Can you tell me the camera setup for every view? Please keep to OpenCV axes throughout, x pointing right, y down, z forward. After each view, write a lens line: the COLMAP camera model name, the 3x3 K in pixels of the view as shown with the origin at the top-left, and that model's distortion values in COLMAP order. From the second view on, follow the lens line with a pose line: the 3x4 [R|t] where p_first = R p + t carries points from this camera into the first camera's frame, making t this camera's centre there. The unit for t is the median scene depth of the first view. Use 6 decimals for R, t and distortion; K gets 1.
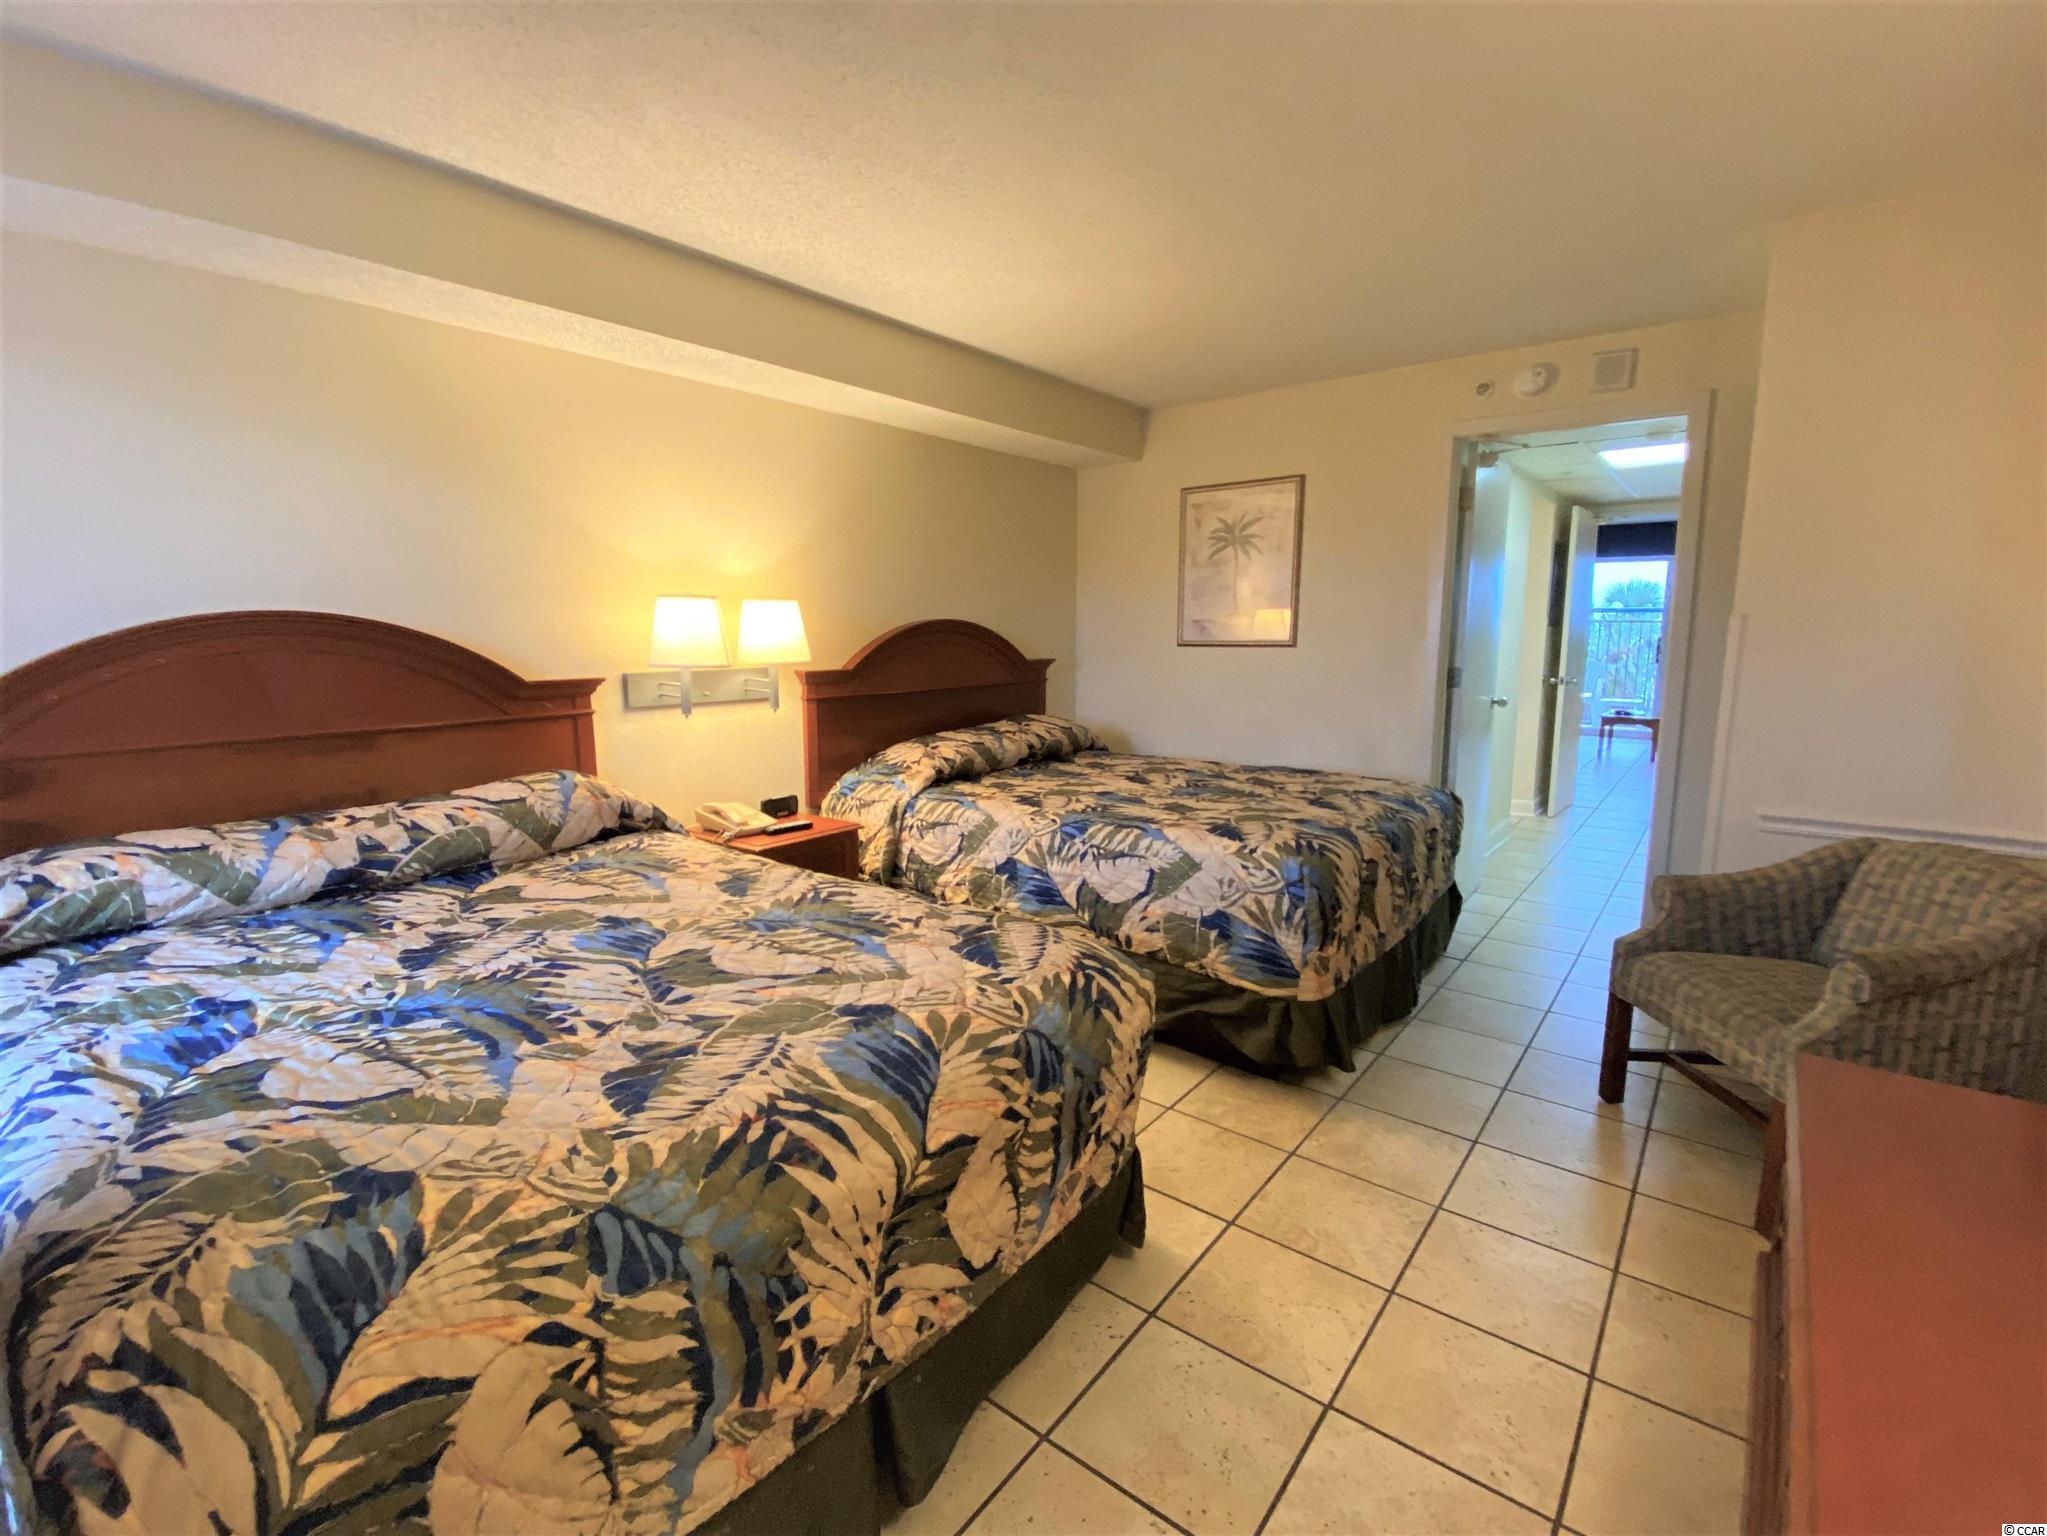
lens RADIAL K [[903.7, 0, 1033.7], [0, 903.7, 763.2], [0, 0, 1]] dist [0.065457, -0.053086]
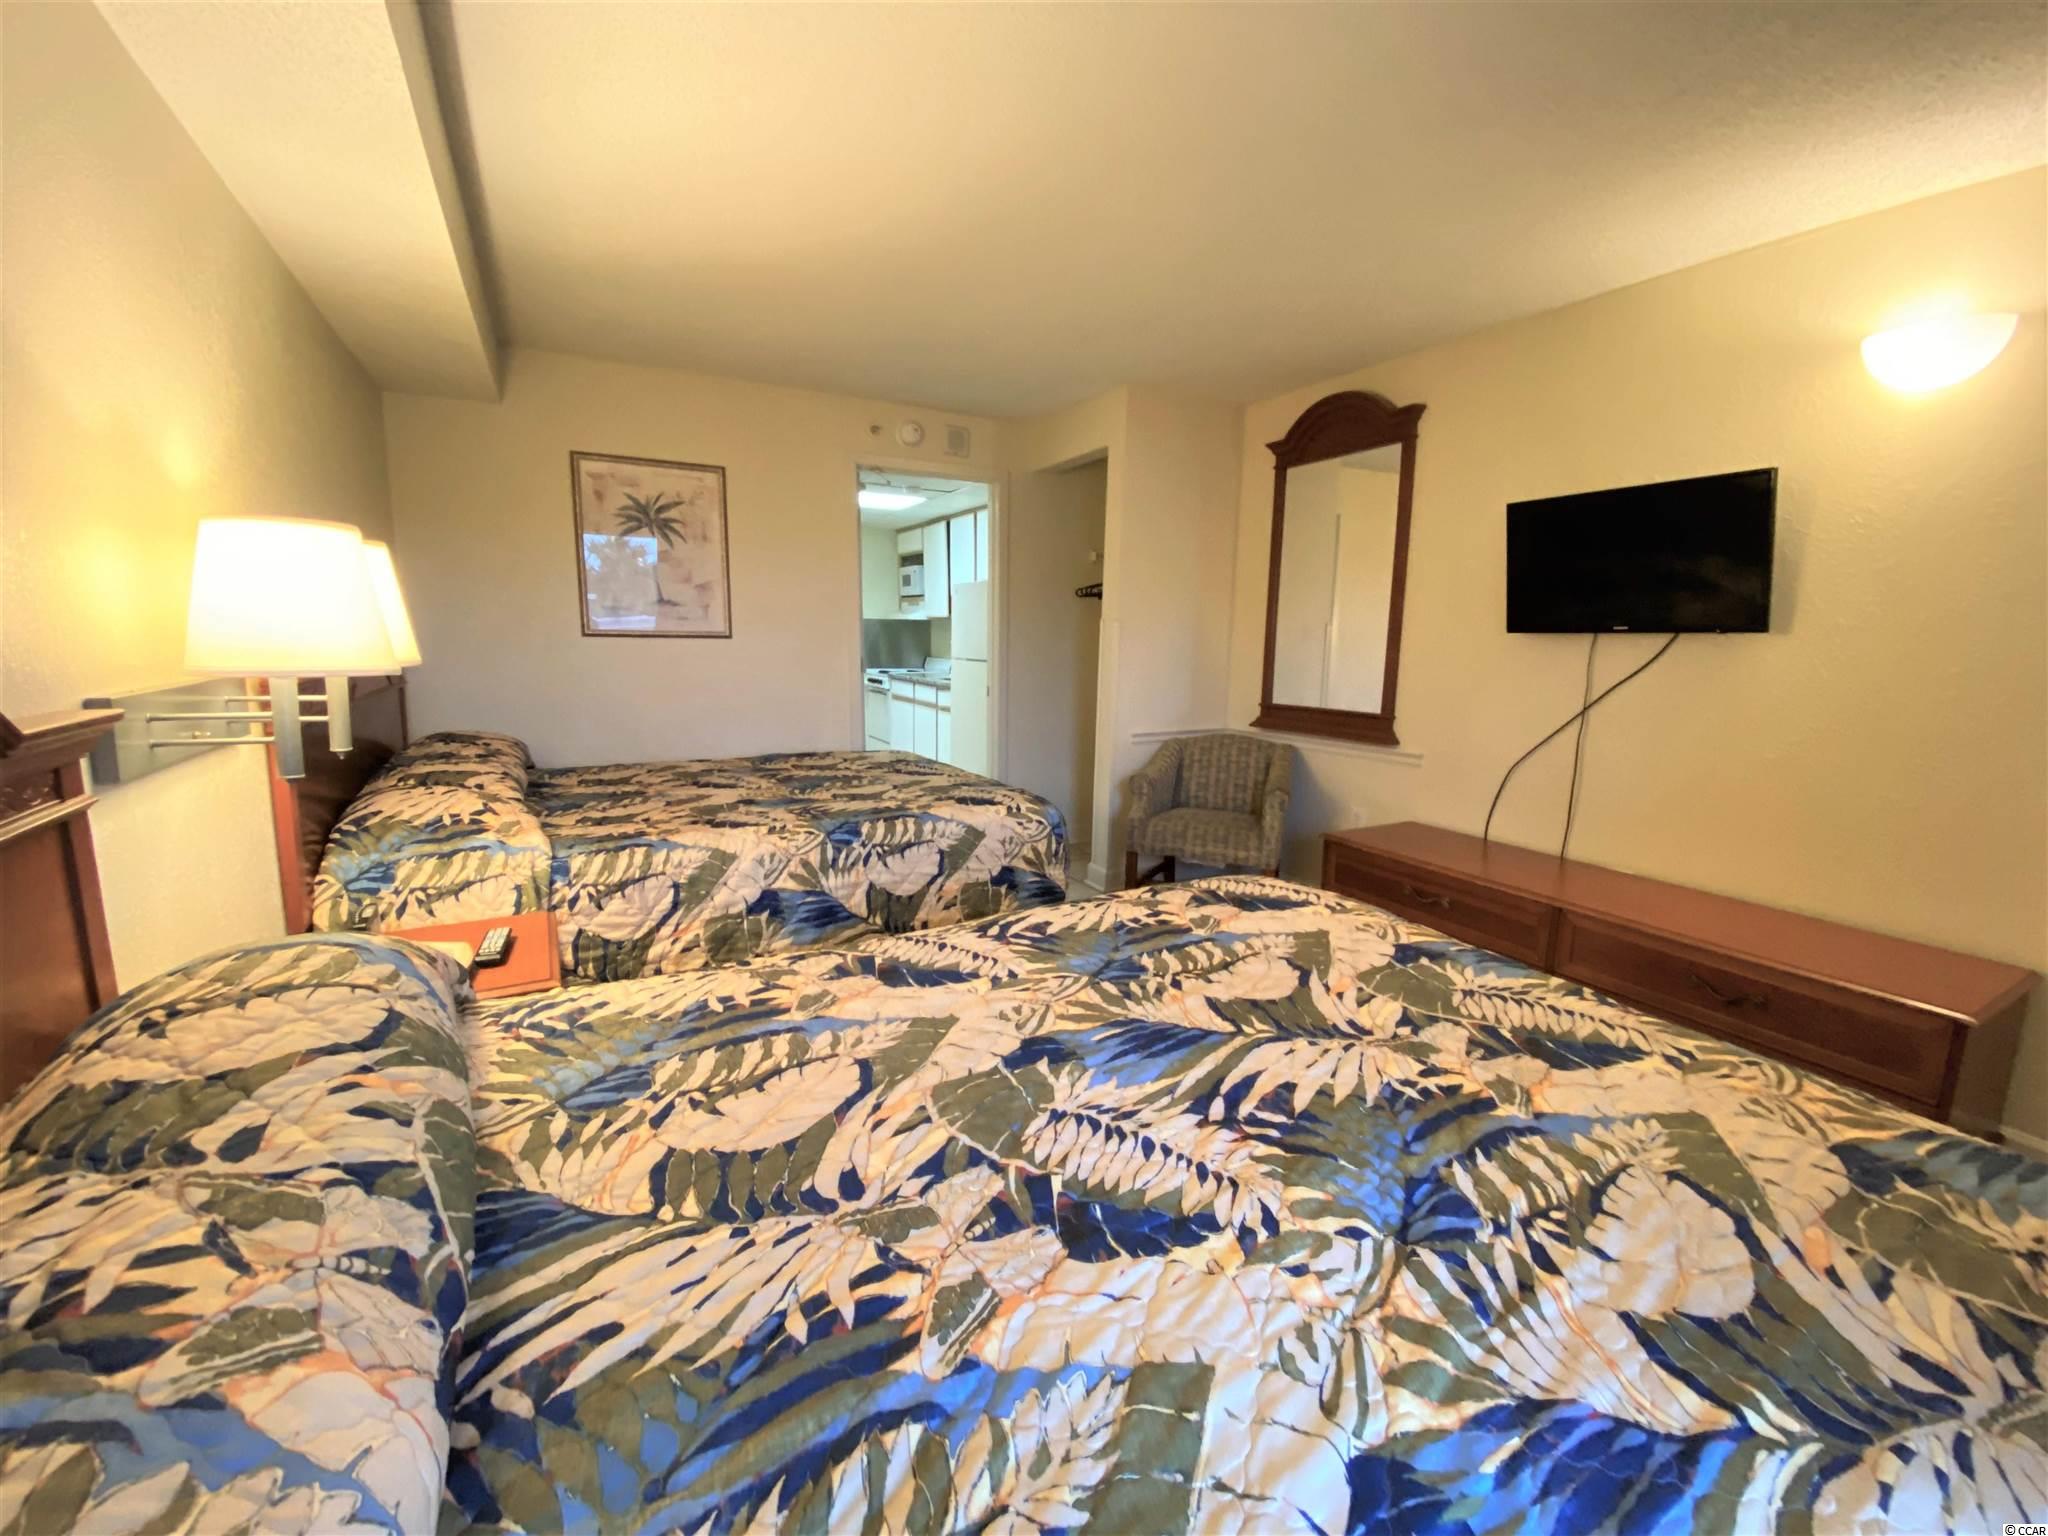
lens RADIAL K [[813.5, 0, 1026.0], [0, 813.5, 759.4], [0, 0, 1]] dist [0.031481, -0.024408]
pose [[0.400492, -0.137176, 0.905974, -0.657924], [0.123486, 0.987791, 0.094976, -0.061298], [-0.907941, 0.073837, 0.412542, 0.519541]]
